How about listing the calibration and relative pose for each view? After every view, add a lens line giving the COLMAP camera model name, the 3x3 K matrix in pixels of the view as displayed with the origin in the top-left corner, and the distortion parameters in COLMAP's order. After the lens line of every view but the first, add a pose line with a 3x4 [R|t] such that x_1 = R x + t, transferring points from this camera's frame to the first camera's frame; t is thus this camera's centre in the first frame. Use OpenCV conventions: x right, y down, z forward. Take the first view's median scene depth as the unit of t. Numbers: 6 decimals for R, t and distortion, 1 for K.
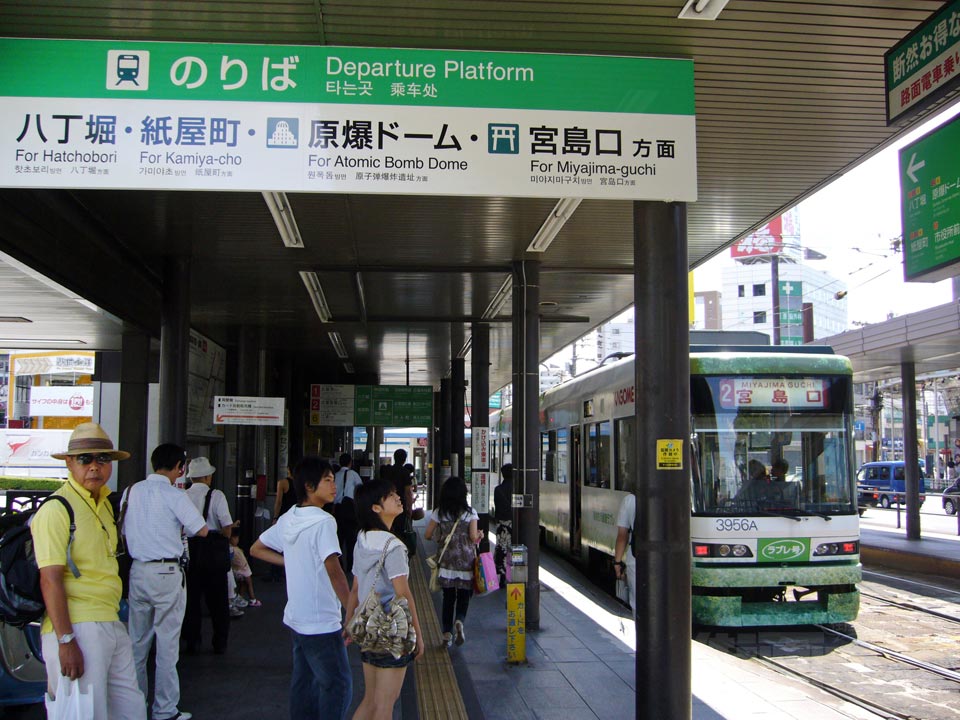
lens RADIAL K [[1027.0, 0, 479.4], [0, 1027.0, 361.8], [0, 0, 1]] dist [-0.063179, 0.000000]
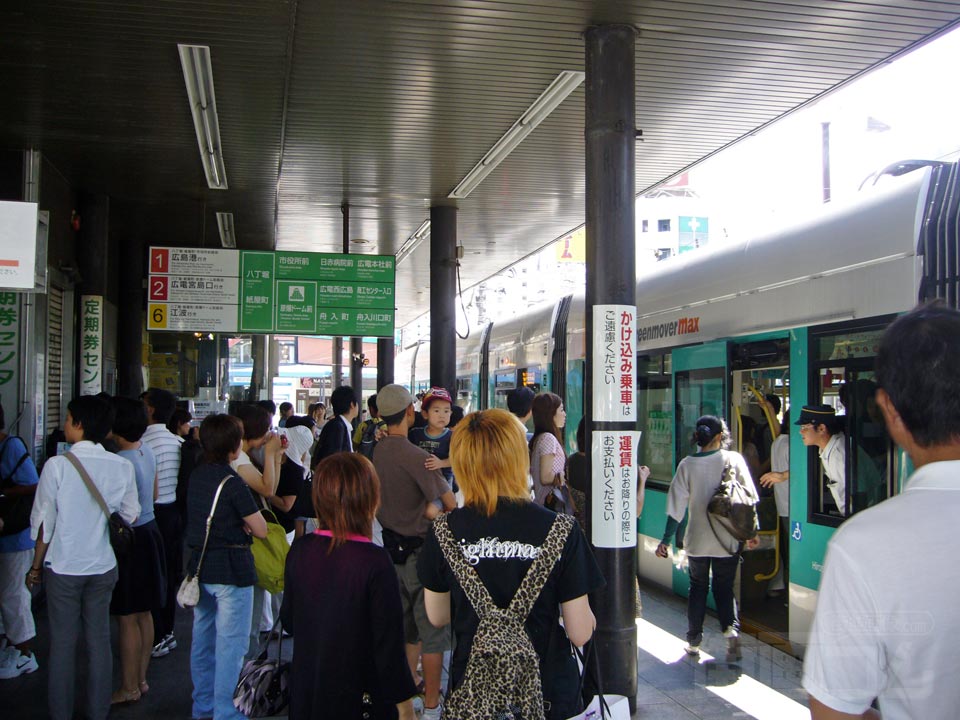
lens RADIAL K [[1027.0, 0, 479.0], [0, 1027.0, 360.1], [0, 0, 1]] dist [-0.063179, 0.000000]
pose [[0.991837, 0.008789, 0.127213, -0.069068], [-0.015265, 0.998631, 0.050027, 0.049381], [-0.126599, -0.051560, 0.990613, 0.490442]]
